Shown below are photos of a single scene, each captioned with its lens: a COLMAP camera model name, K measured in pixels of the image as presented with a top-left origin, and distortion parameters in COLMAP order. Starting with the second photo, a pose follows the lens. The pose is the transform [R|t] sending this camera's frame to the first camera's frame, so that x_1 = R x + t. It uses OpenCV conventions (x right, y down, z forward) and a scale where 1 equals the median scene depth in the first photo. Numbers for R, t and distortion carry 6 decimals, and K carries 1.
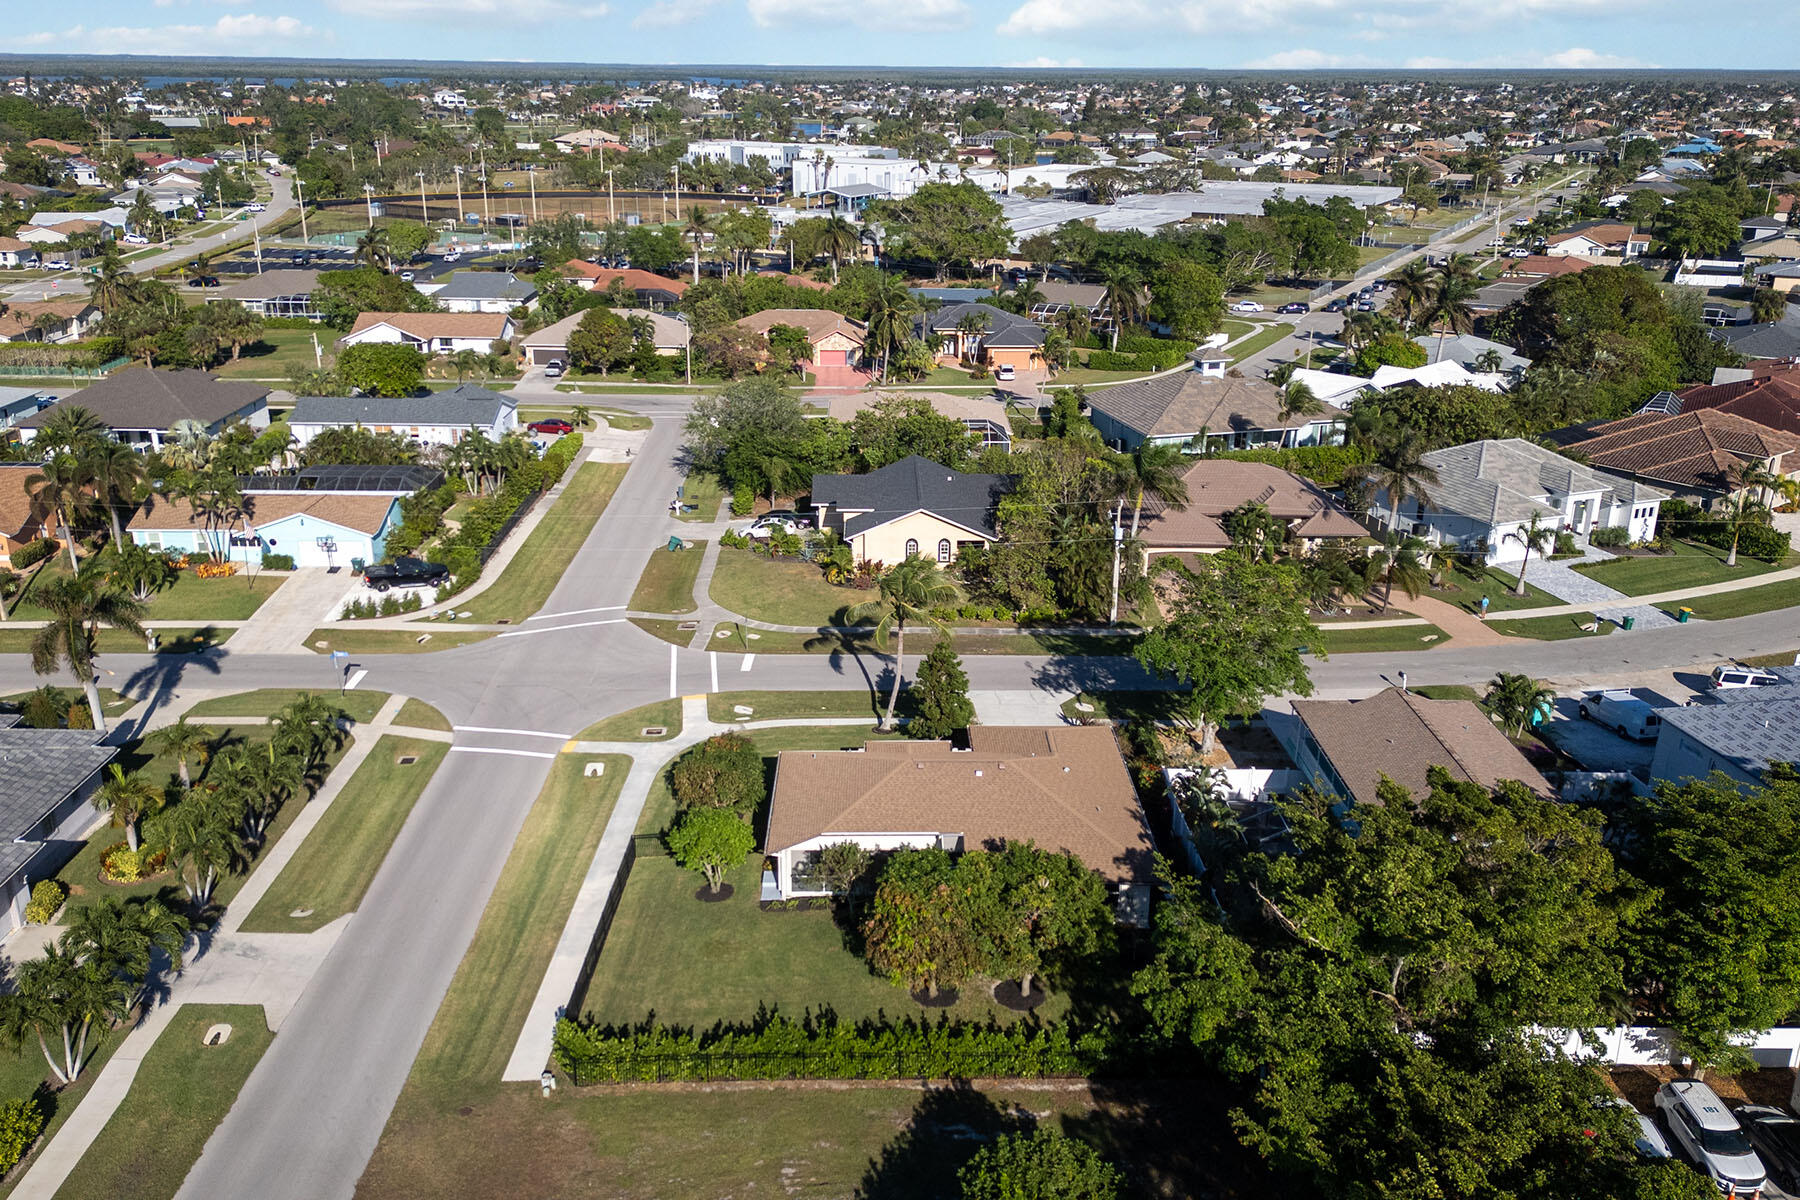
lens RADIAL K [[1488.2, 0, 900.0], [0, 1488.2, 600.0], [0, 0, 1]] dist [0.171220, -0.297604]
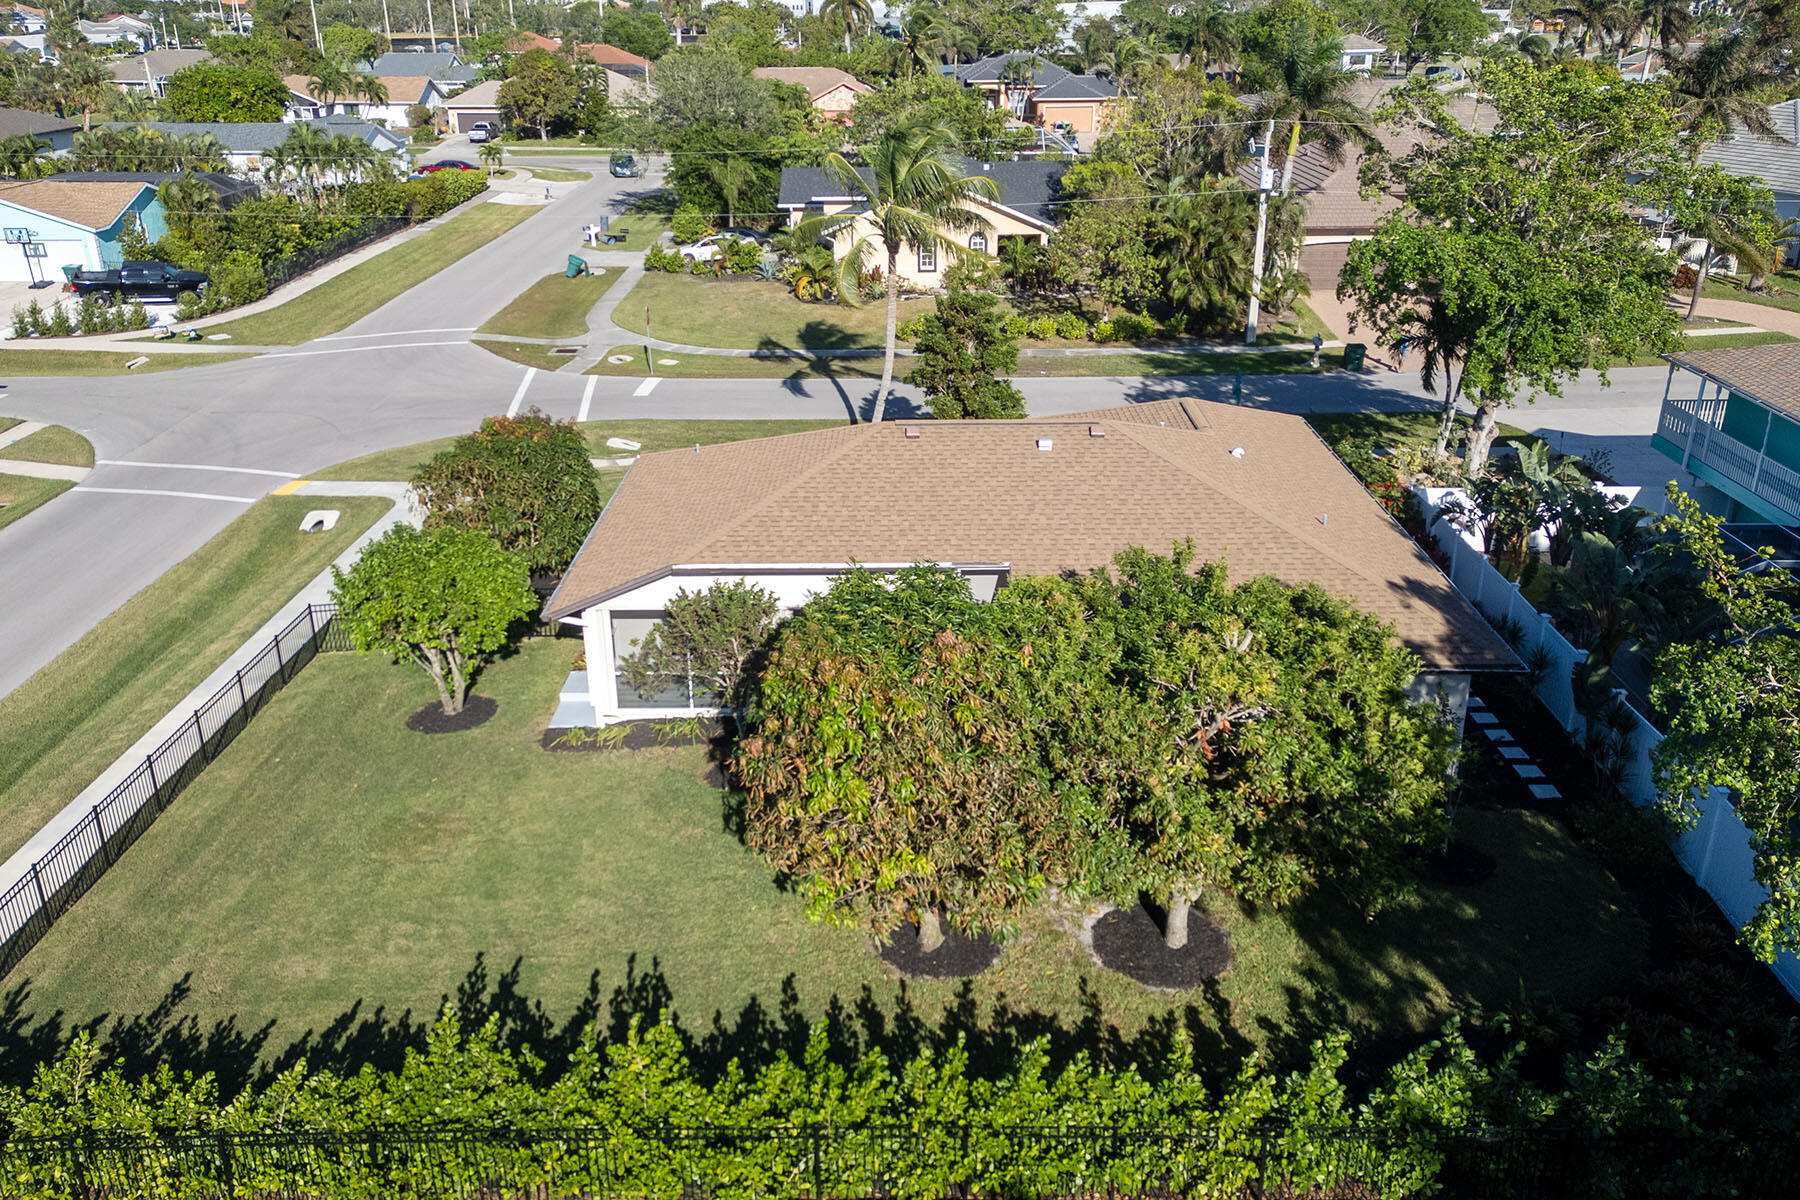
lens RADIAL K [[1489.0, 0, 889.8], [0, 1489.0, 603.2], [0, 0, 1]] dist [0.107625, -0.154391]
pose [[0.999321, -0.006893, -0.036199, 0.016231], [0.008623, 0.998817, 0.047863, 0.100548], [0.035826, -0.048143, 0.998198, 0.397804]]
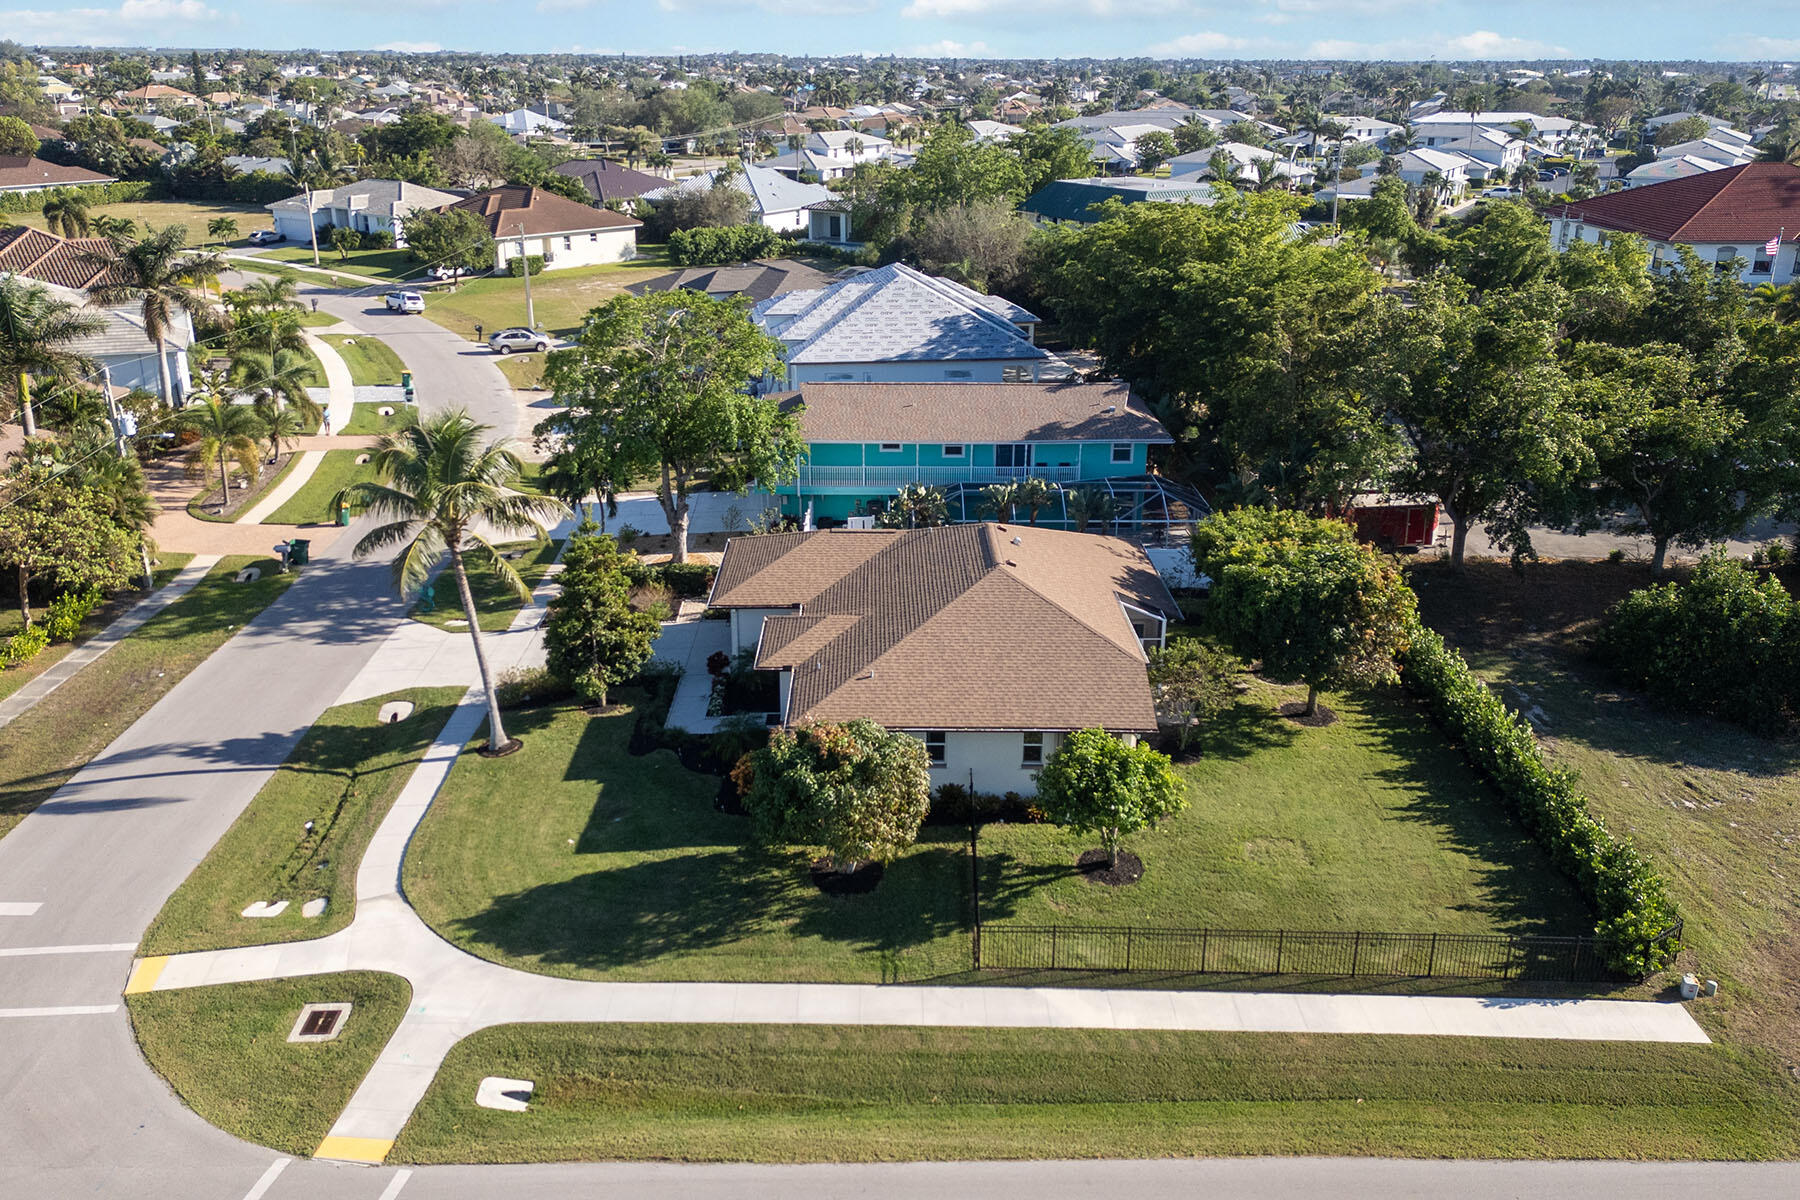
lens RADIAL K [[1489.0, 0, 889.8], [0, 1489.0, 603.2], [0, 0, 1]] dist [0.107625, -0.154391]
pose [[0.013463, -0.357358, 0.933871, -0.448076], [0.327193, 0.884113, 0.333600, -0.086236], [-0.944862, 0.301064, 0.128828, 0.690458]]
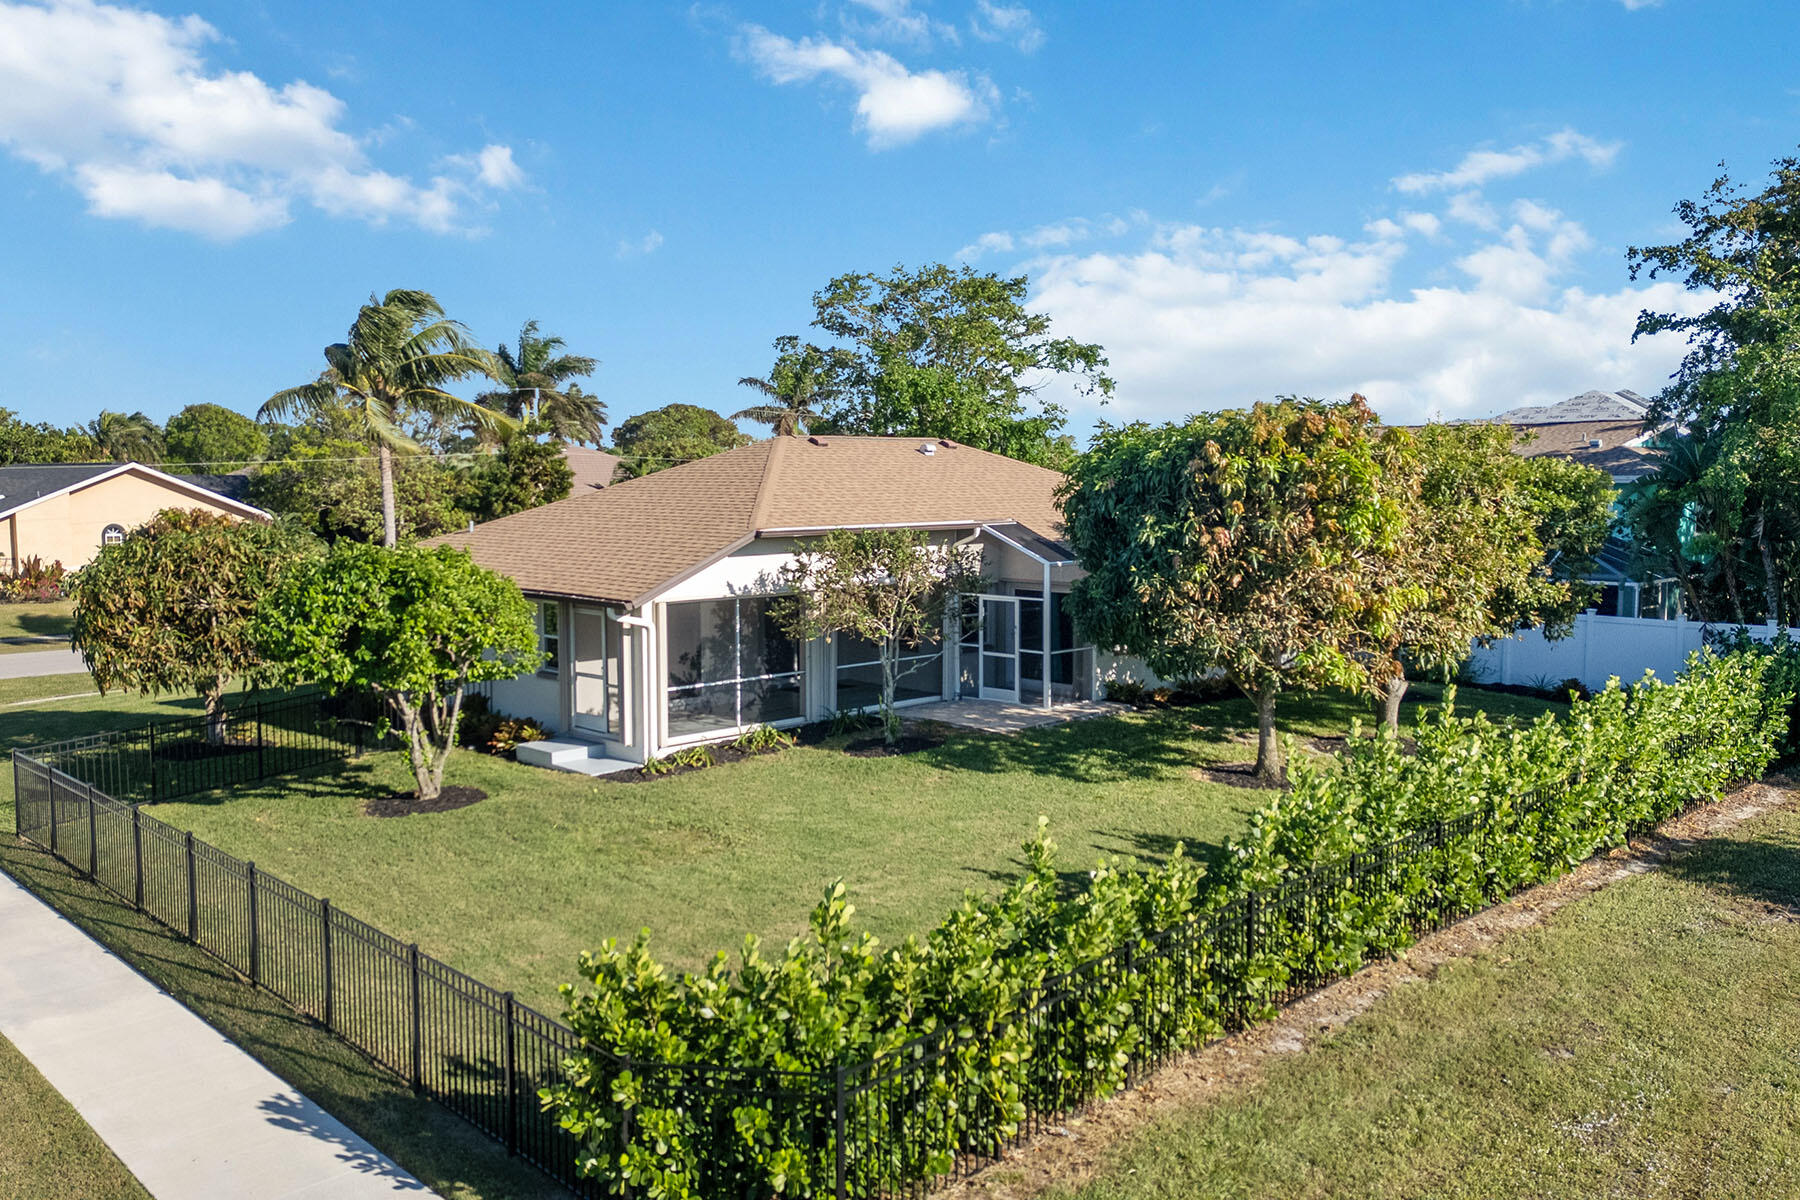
lens RADIAL K [[1489.0, 0, 889.8], [0, 1489.0, 603.2], [0, 0, 1]] dist [0.107625, -0.154391]
pose [[0.736206, -0.069827, 0.673146, -0.182980], [0.236975, 0.958289, -0.159769, 0.162148], [-0.633912, 0.277141, 0.722045, 0.492086]]
